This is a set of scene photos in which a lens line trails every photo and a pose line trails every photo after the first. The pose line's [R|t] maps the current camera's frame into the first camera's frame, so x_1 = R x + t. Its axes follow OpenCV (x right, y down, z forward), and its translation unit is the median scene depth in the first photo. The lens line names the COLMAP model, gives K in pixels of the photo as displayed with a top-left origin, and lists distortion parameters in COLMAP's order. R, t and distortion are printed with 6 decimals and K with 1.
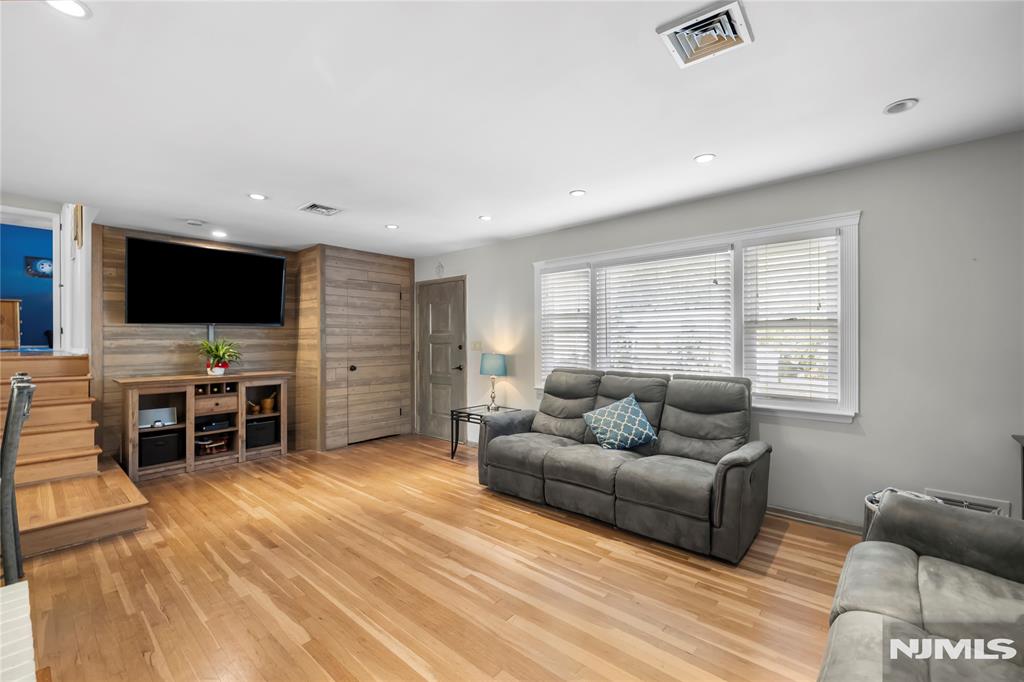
lens RADIAL K [[437.1, 0, 506.1], [0, 437.1, 340.7], [0, 0, 1]] dist [-0.002304, -0.000096]
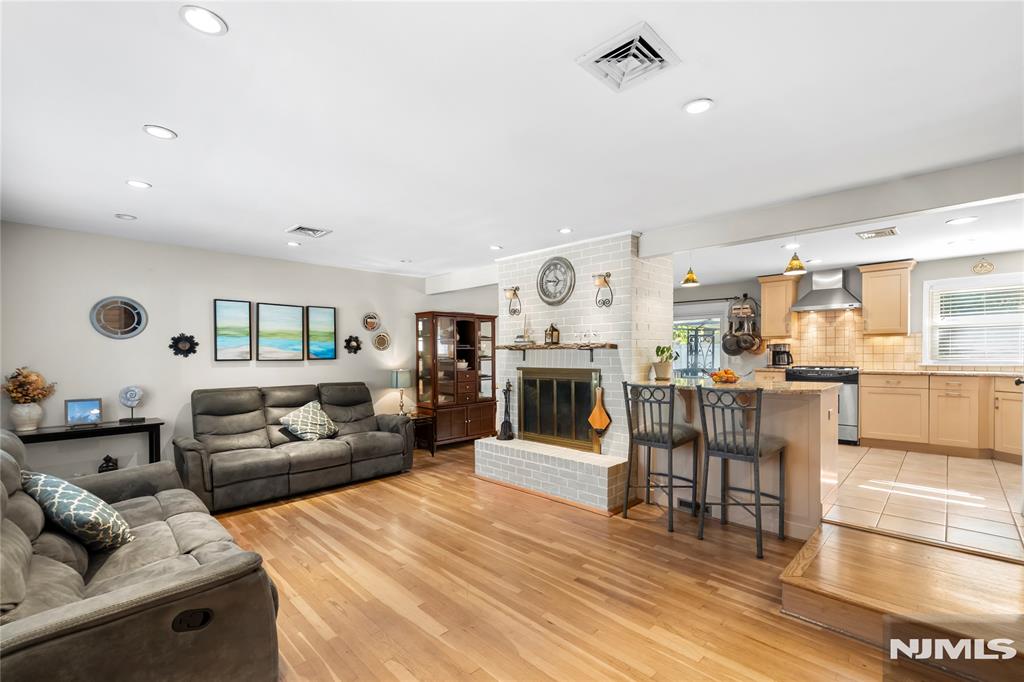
lens RADIAL K [[437.1, 0, 515.1], [0, 437.1, 362.3], [0, 0, 1]] dist [-0.002304, -0.000096]
pose [[-0.998267, 0.011025, 0.057813, -0.352607], [0.012110, 0.999757, 0.018437, -0.016235], [-0.057596, 0.019105, -0.998157, 1.504642]]
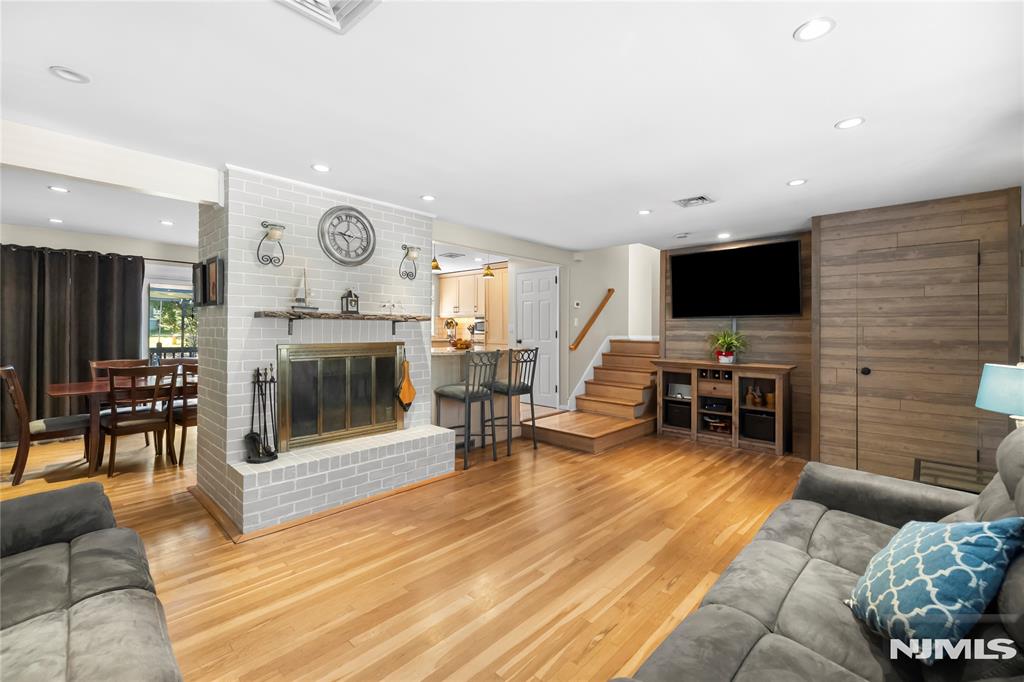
lens RADIAL K [[437.1, 0, 509.7], [0, 437.1, 328.6], [0, 0, 1]] dist [-0.002304, -0.000096]
pose [[-0.040143, 0.003351, -0.999188, 0.612747], [-0.003510, 0.999988, 0.003495, -0.013865], [0.999188, 0.003648, -0.040131, 0.650437]]
